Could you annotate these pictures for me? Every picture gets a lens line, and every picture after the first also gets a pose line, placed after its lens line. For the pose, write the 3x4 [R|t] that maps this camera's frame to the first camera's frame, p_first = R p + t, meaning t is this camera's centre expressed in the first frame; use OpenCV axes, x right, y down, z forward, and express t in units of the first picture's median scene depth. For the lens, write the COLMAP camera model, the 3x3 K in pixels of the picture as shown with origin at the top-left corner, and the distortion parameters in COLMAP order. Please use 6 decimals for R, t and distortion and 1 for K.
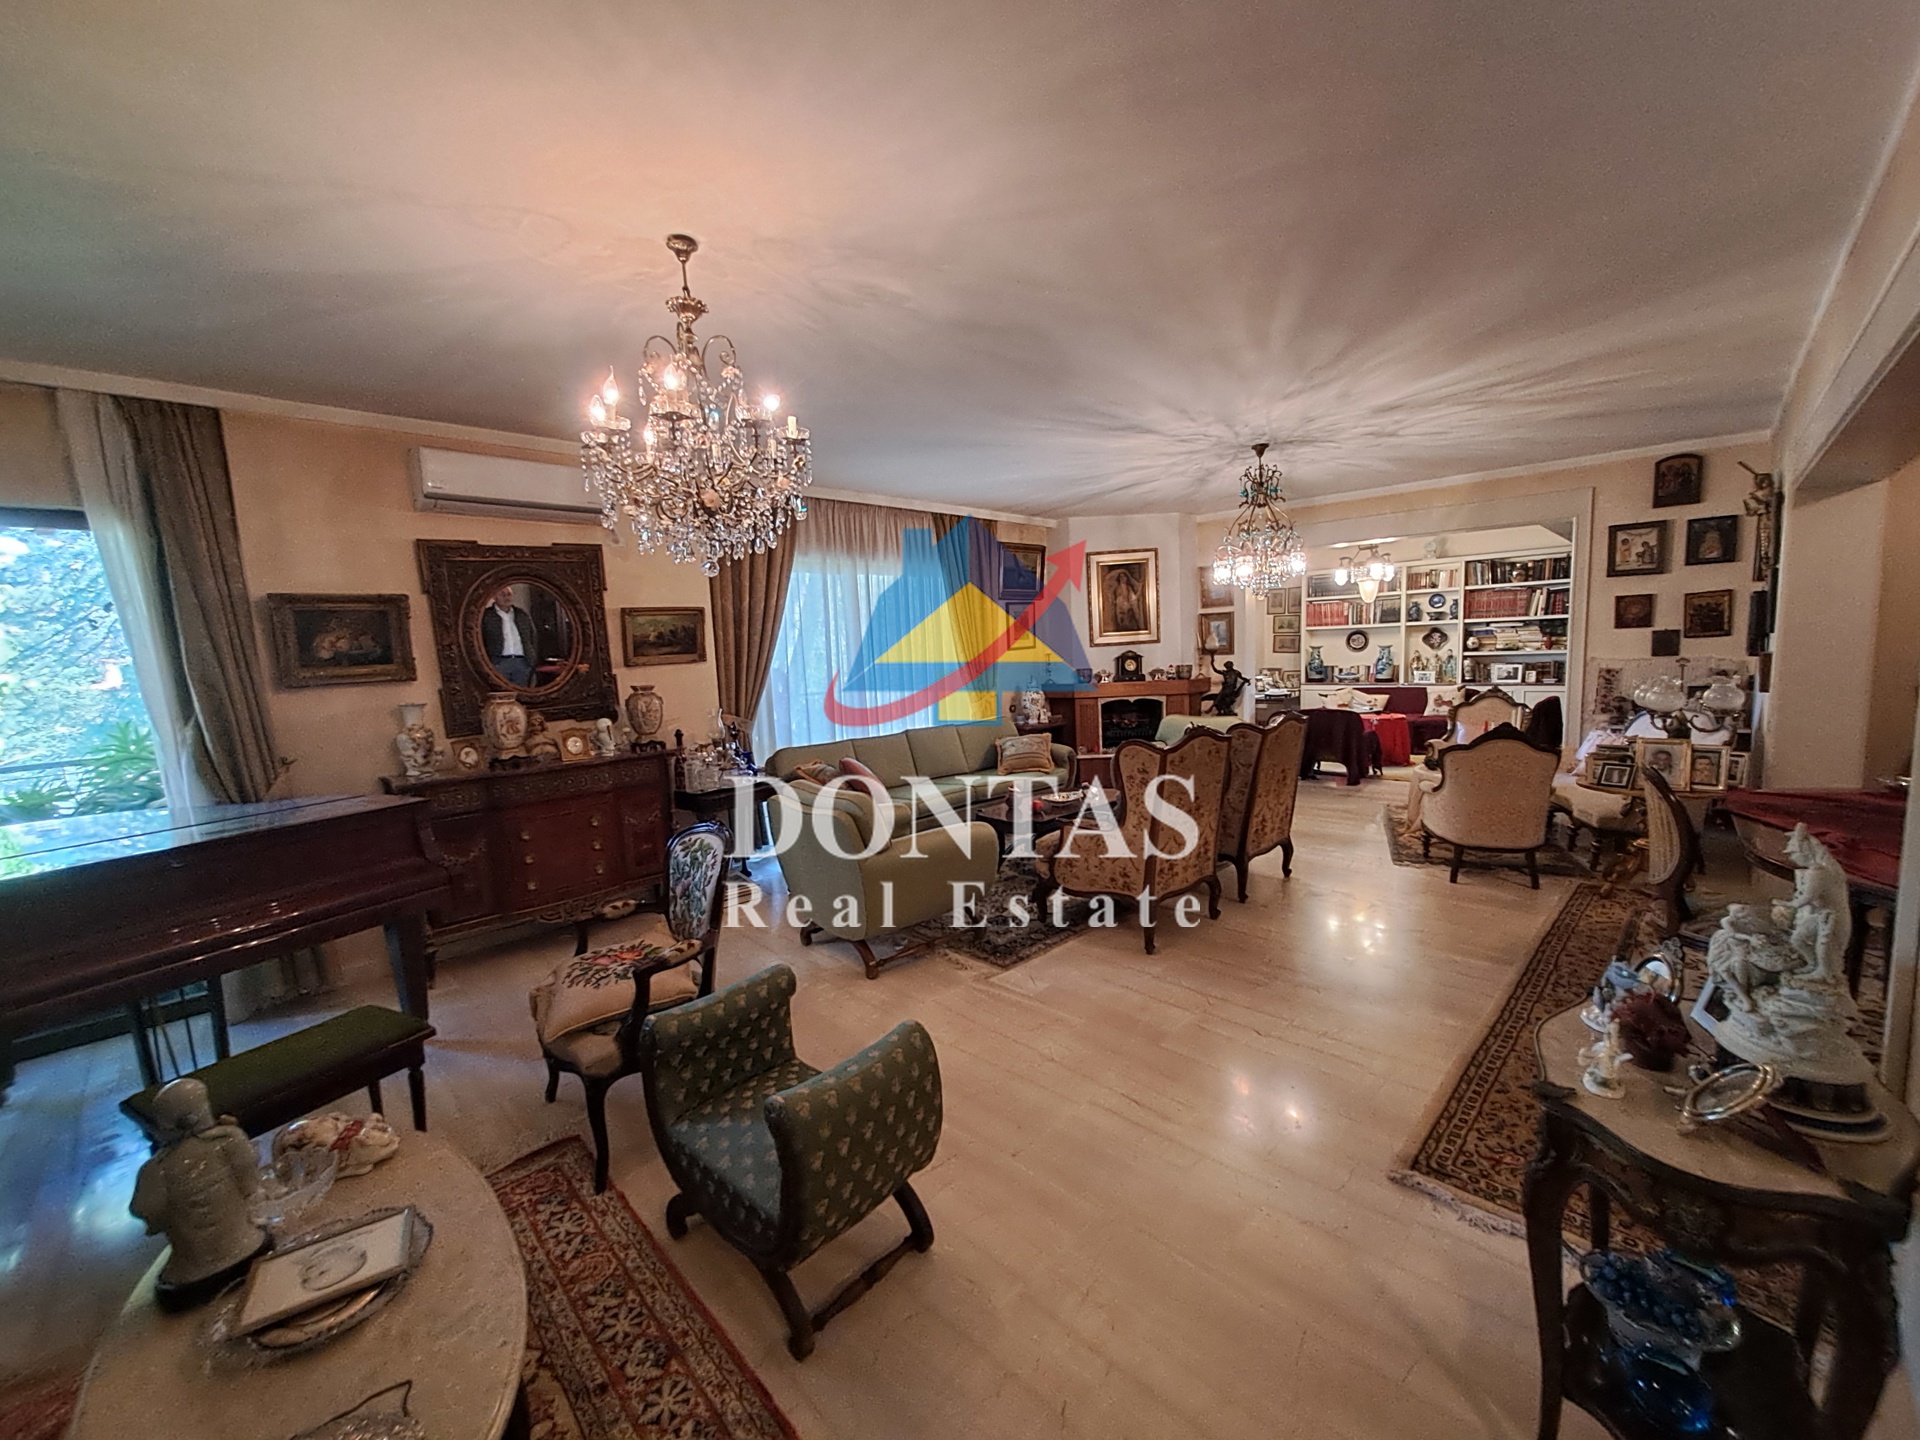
lens RADIAL K [[751.6, 0, 960.5], [0, 751.6, 723.2], [0, 0, 1]] dist [-0.005379, 0.001727]
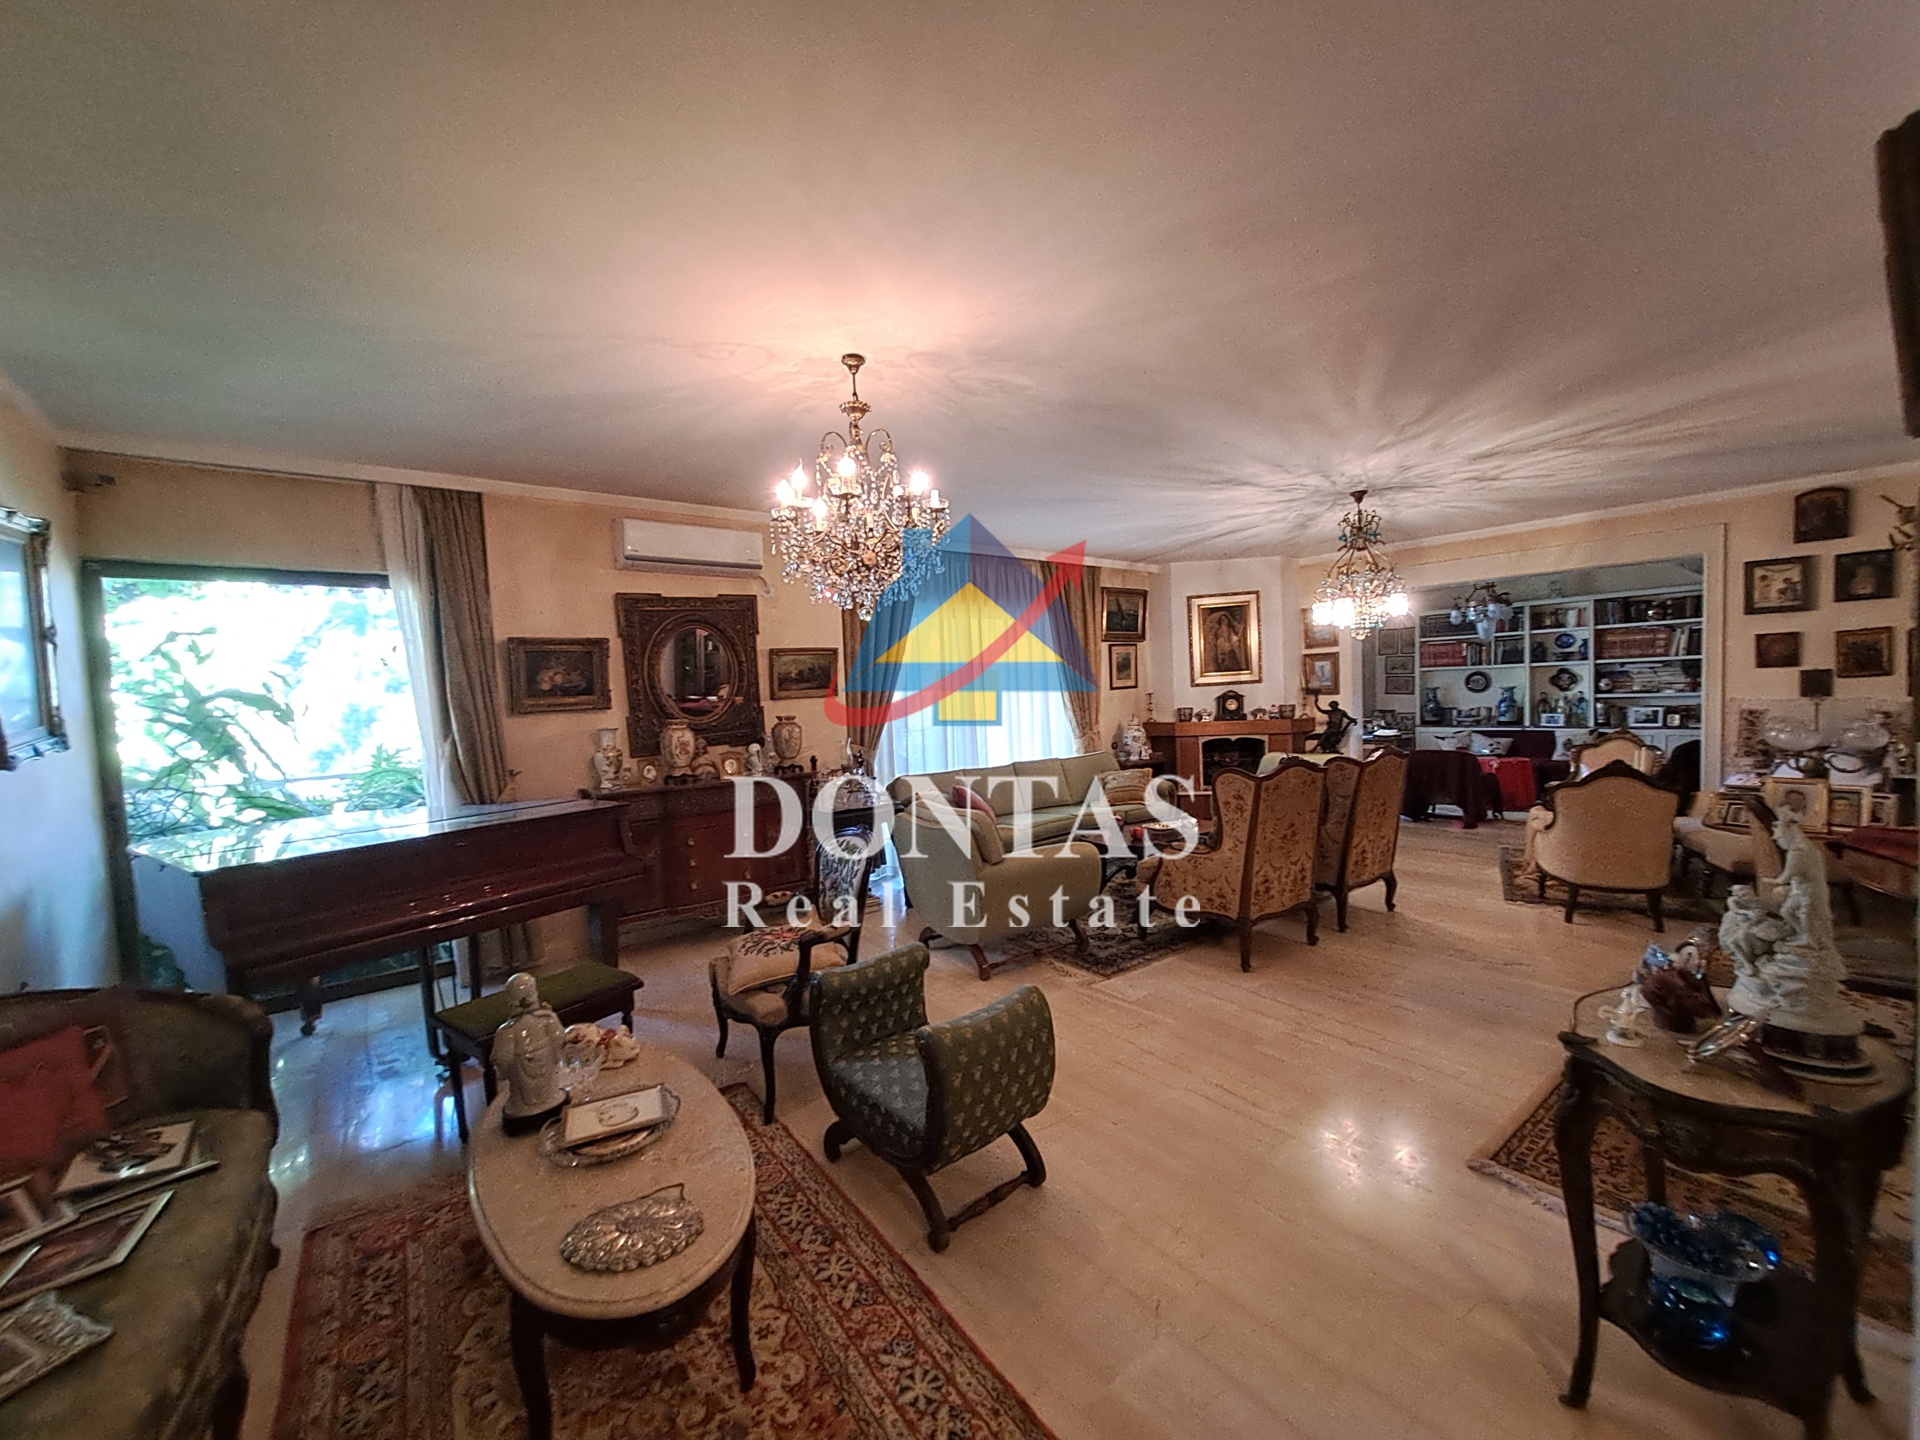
lens RADIAL K [[751.6, 0, 959.3], [0, 751.6, 725.1], [0, 0, 1]] dist [-0.005379, 0.001727]
pose [[0.991087, 0.010530, -0.132801, -0.012305], [-0.017791, 0.998404, -0.053606, 0.026280], [0.132025, 0.055490, 0.989692, -0.126841]]
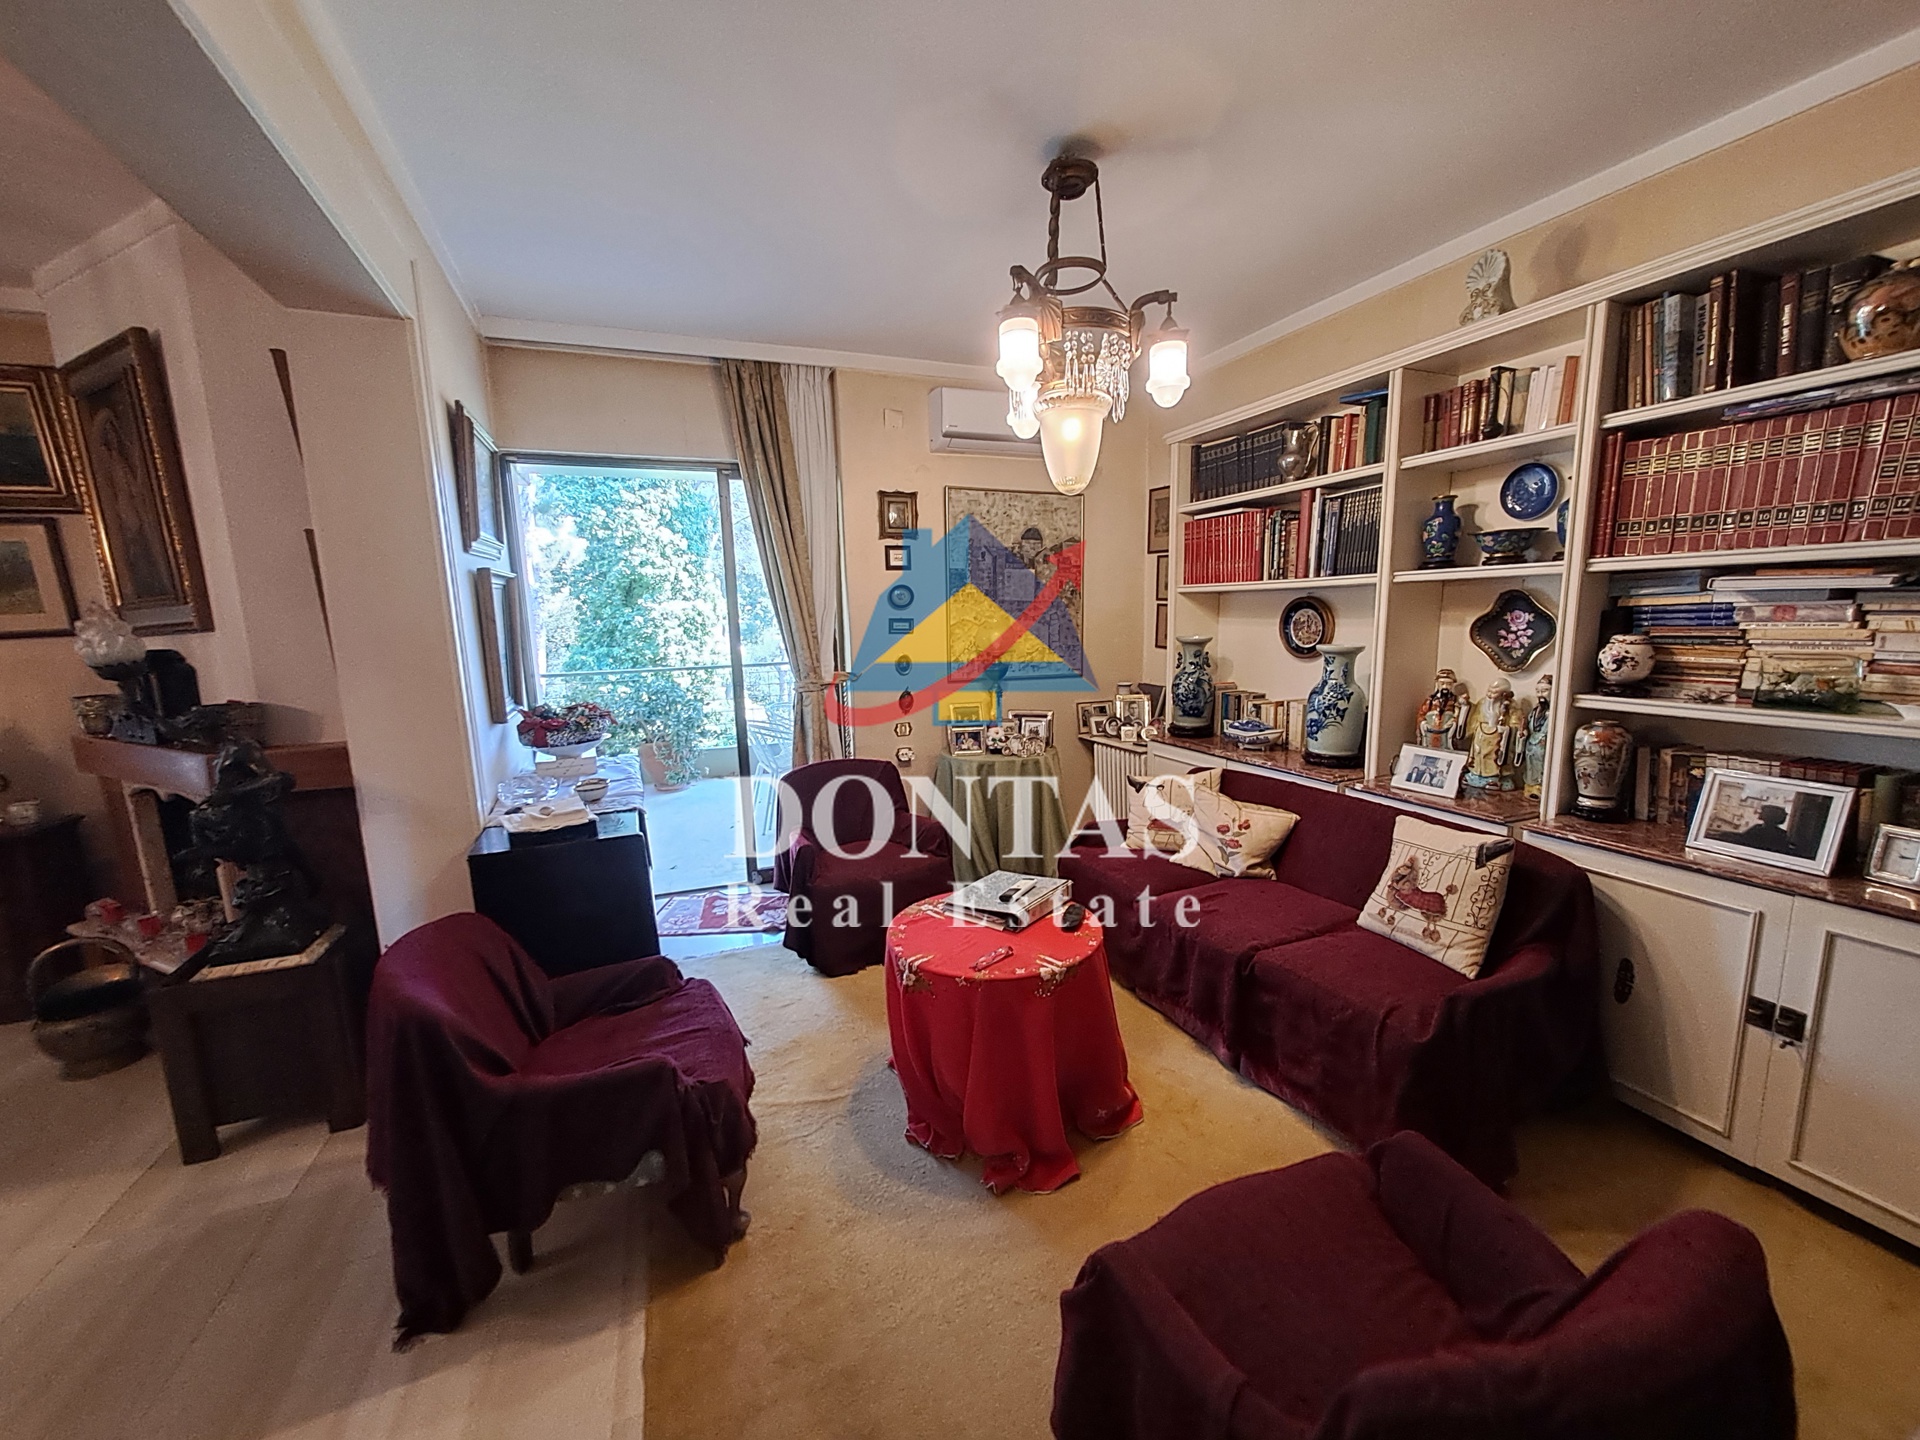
lens RADIAL K [[751.6, 0, 959.7], [0, 751.6, 723.9], [0, 0, 1]] dist [-0.005379, 0.001727]
pose [[0.923958, 0.074374, -0.375193, 1.514590], [-0.049822, 0.995958, 0.074735, -0.245347], [0.379235, -0.050360, 0.923929, 1.836480]]
